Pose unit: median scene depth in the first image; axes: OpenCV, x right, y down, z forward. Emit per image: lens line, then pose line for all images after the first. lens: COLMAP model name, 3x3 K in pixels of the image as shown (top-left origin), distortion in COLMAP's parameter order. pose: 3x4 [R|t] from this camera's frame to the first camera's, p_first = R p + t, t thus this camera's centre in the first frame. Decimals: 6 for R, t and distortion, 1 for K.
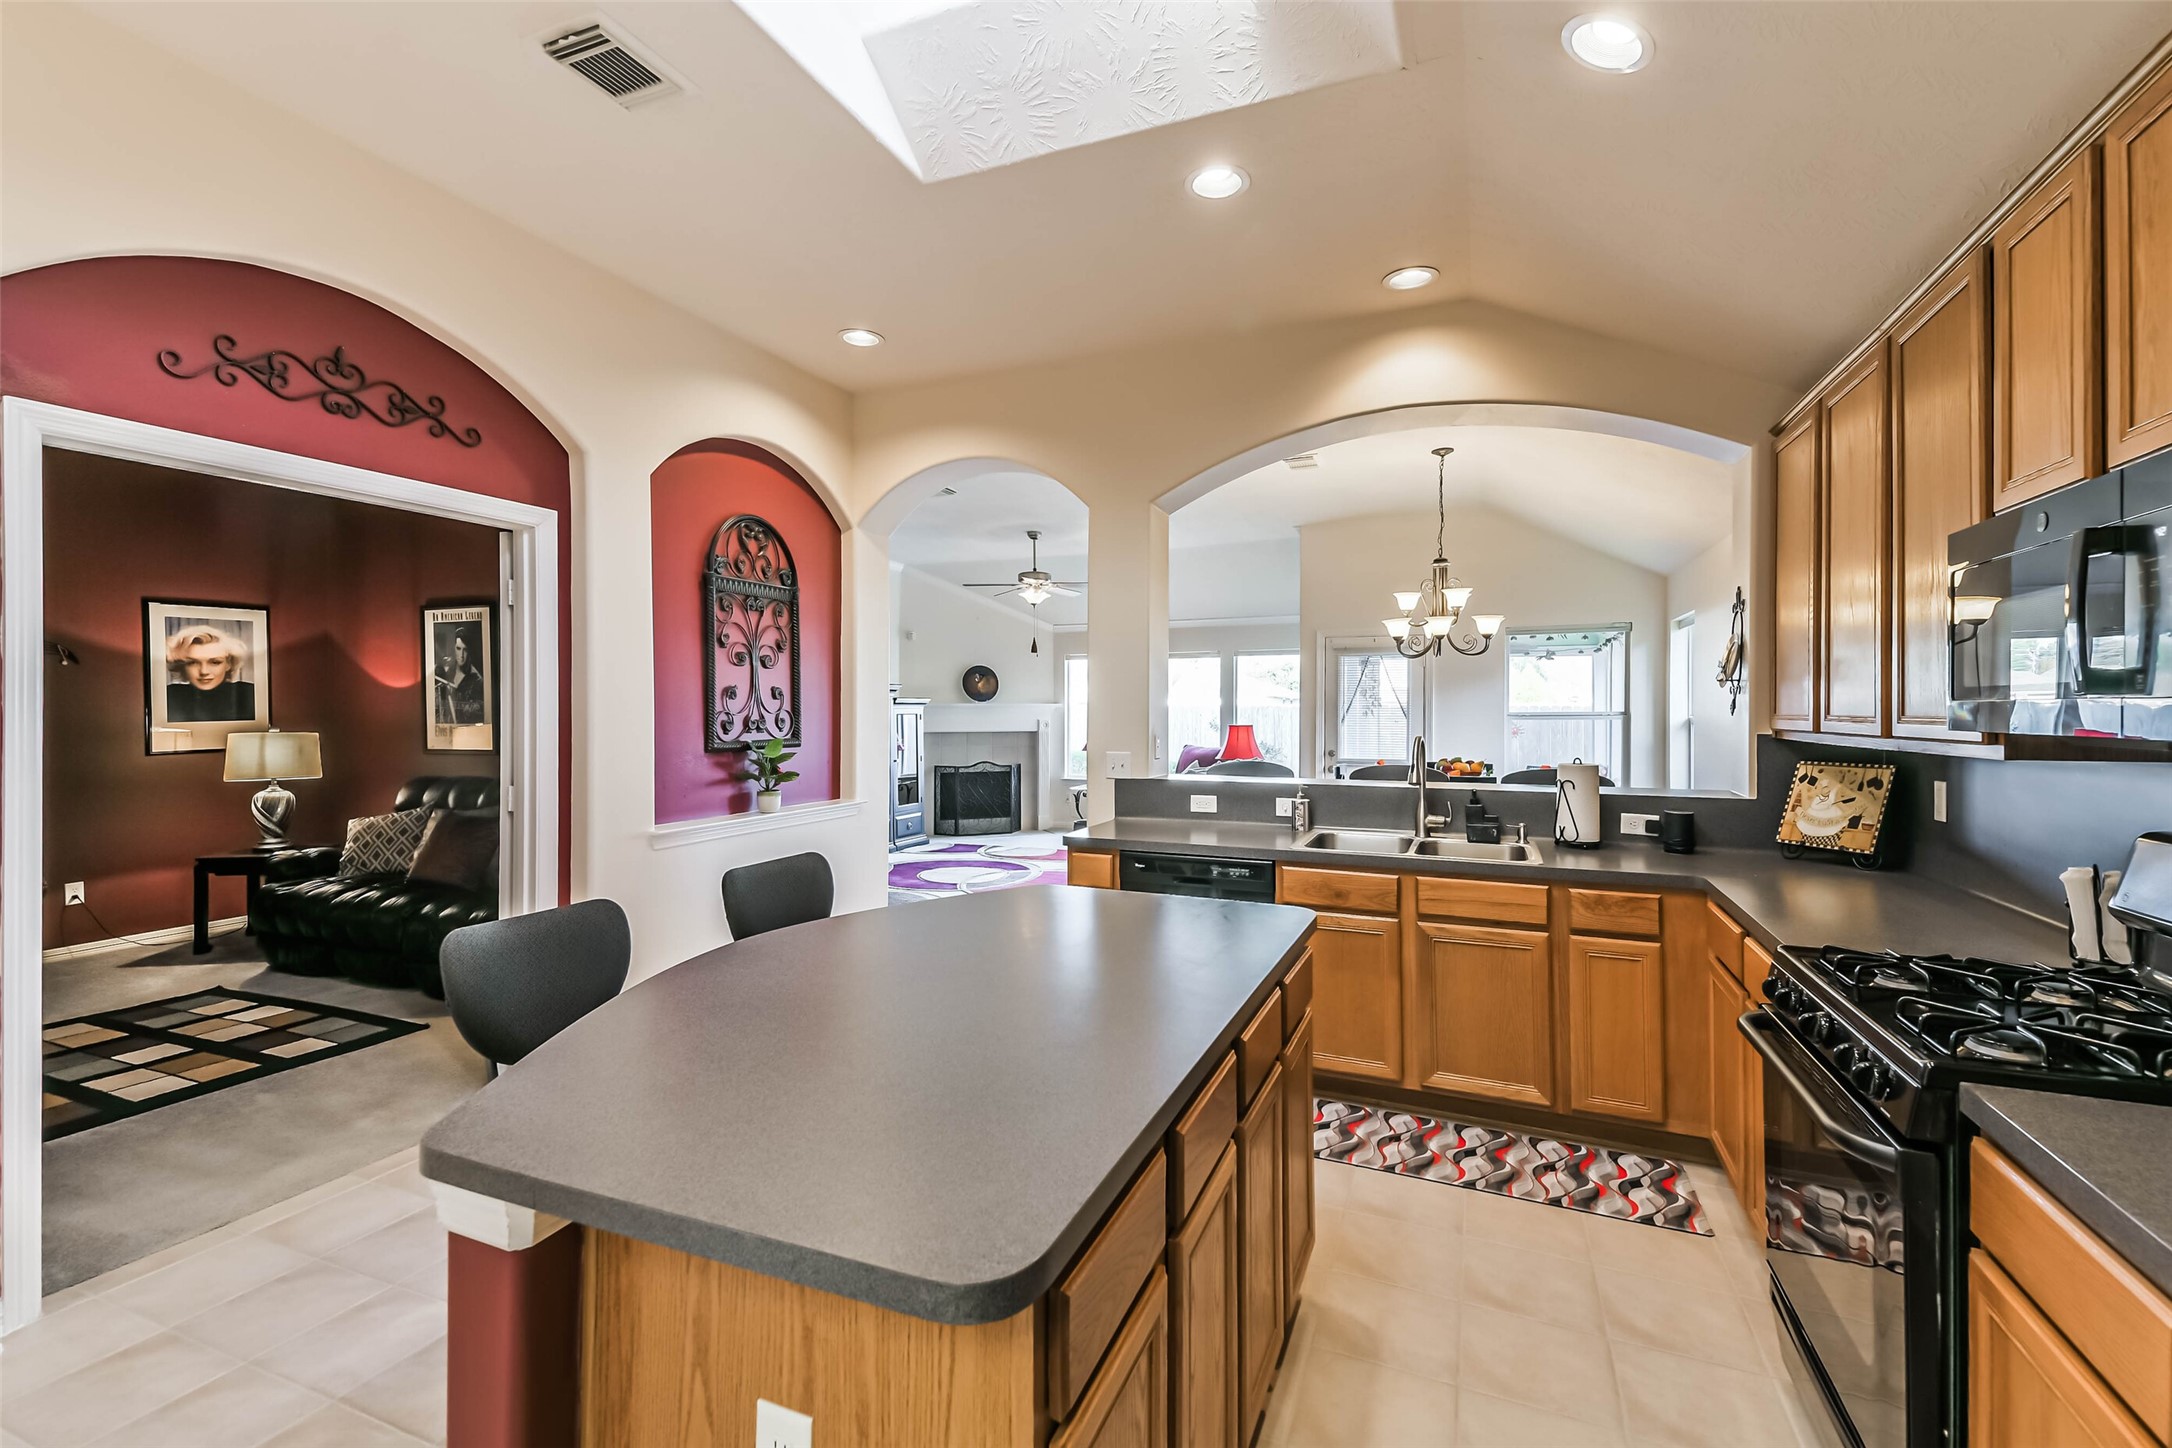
lens RADIAL K [[947.9, 0, 1088.1], [0, 947.9, 703.5], [0, 0, 1]] dist [0.041582, -0.000122]
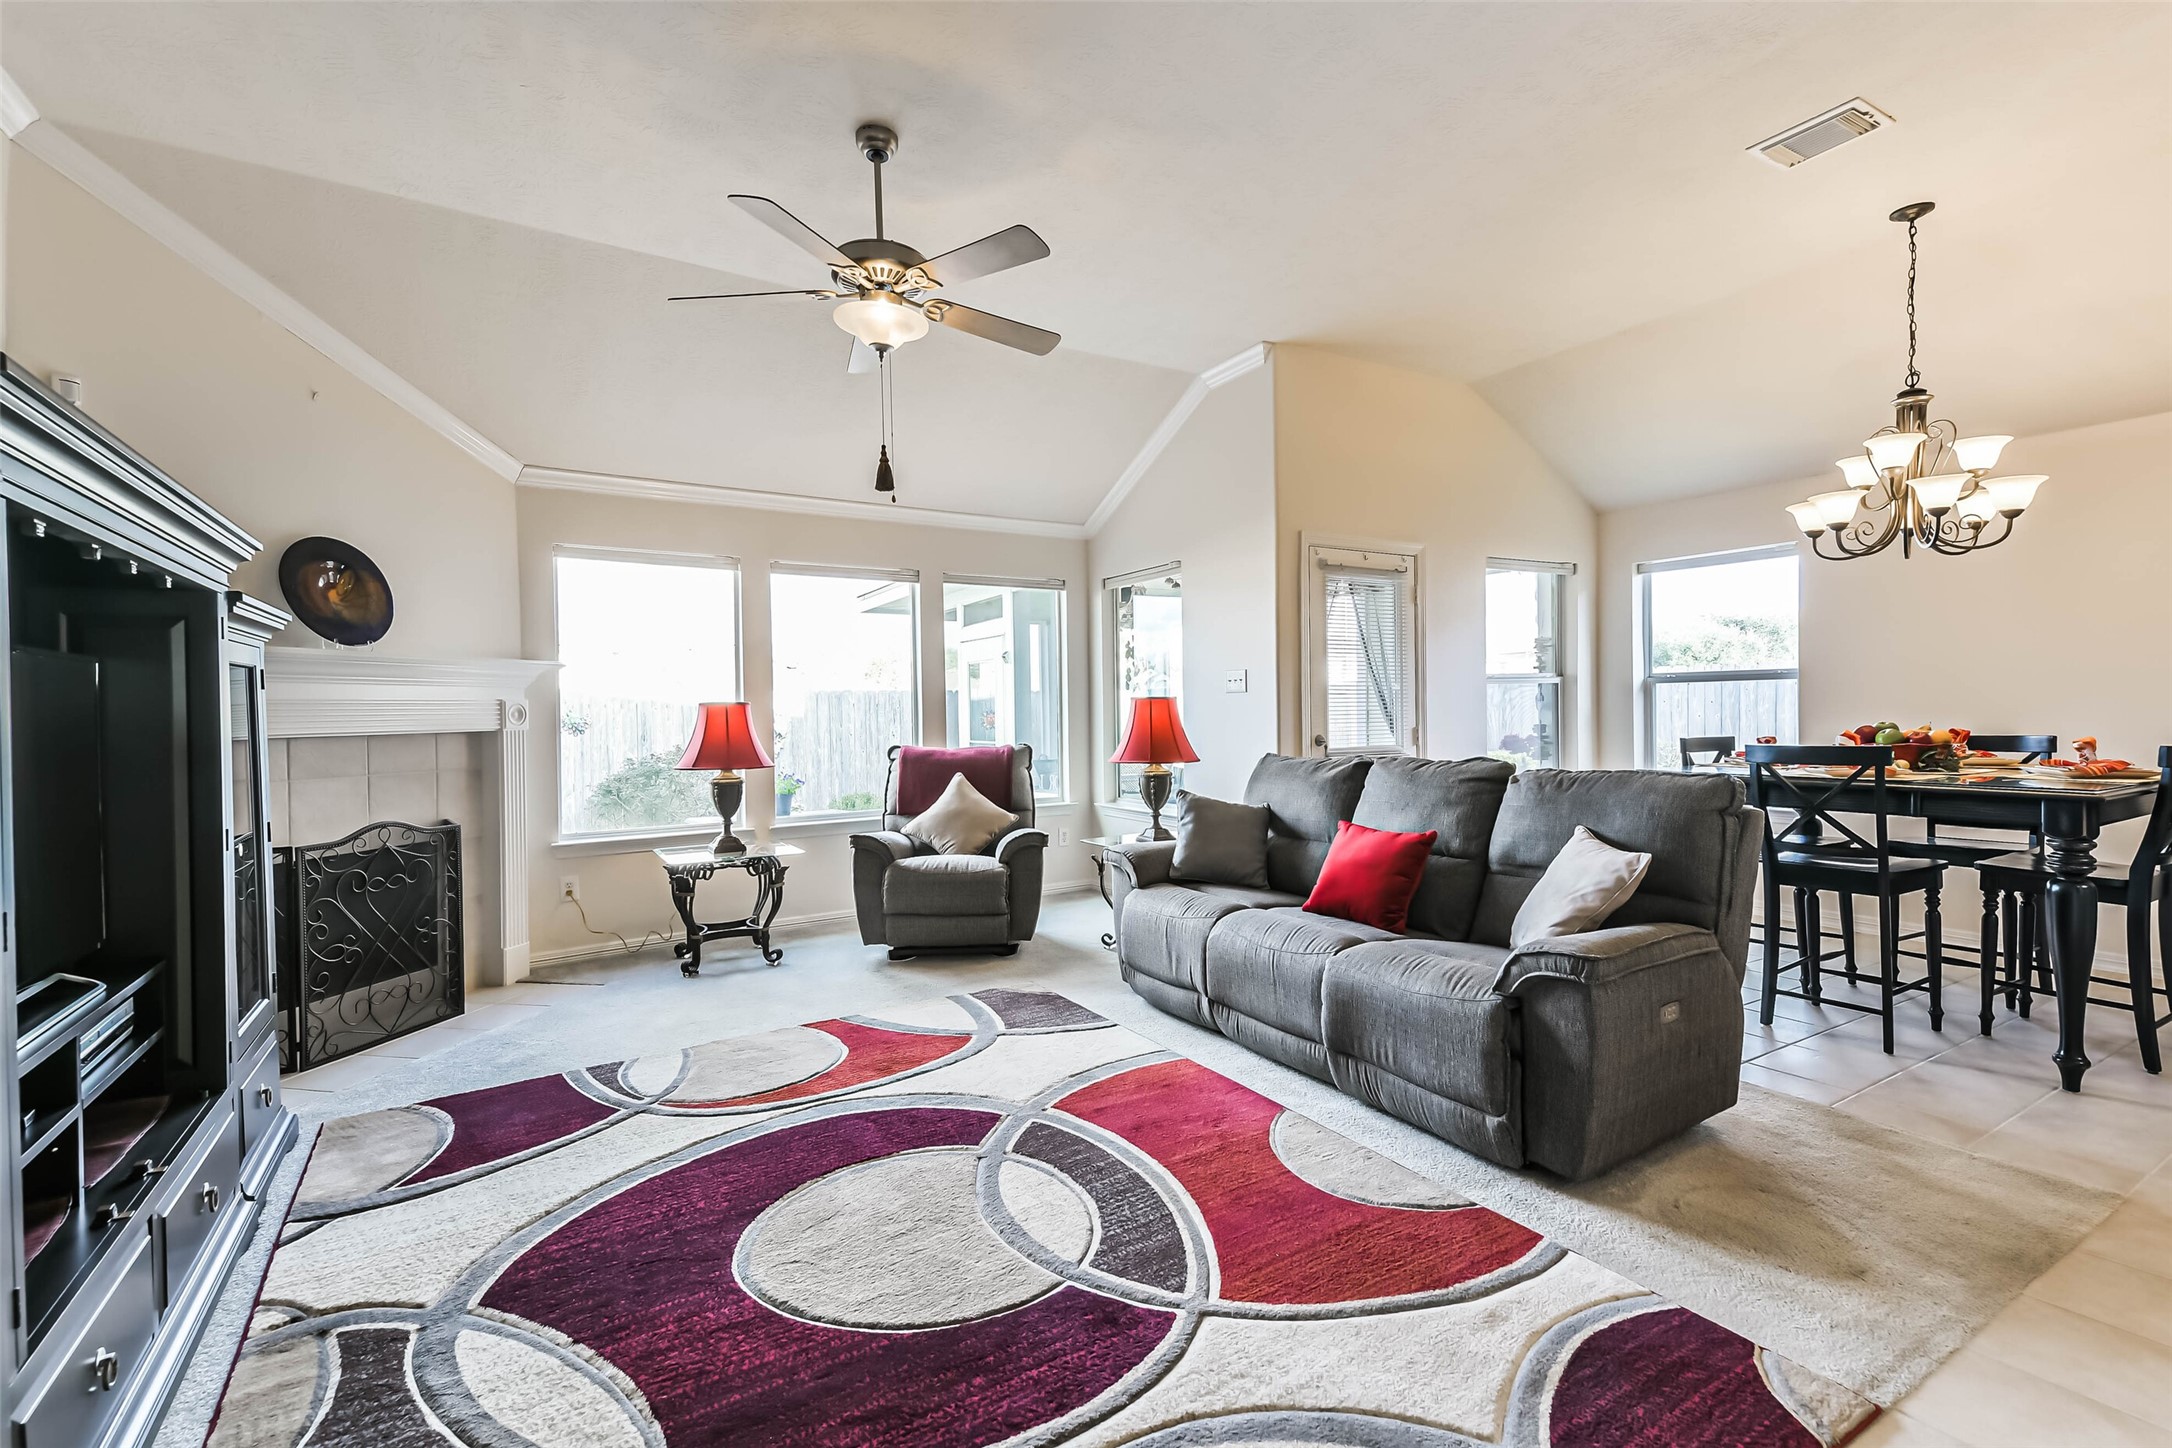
lens RADIAL K [[945.3, 0, 1085.8], [0, 945.3, 715.6], [0, 0, 1]] dist [0.083840, -0.039549]
pose [[0.584768, -0.015708, 0.811048, -0.773332], [0.007748, 0.999875, 0.013779, 0.065828], [-0.811163, -0.001774, 0.584817, 1.885509]]
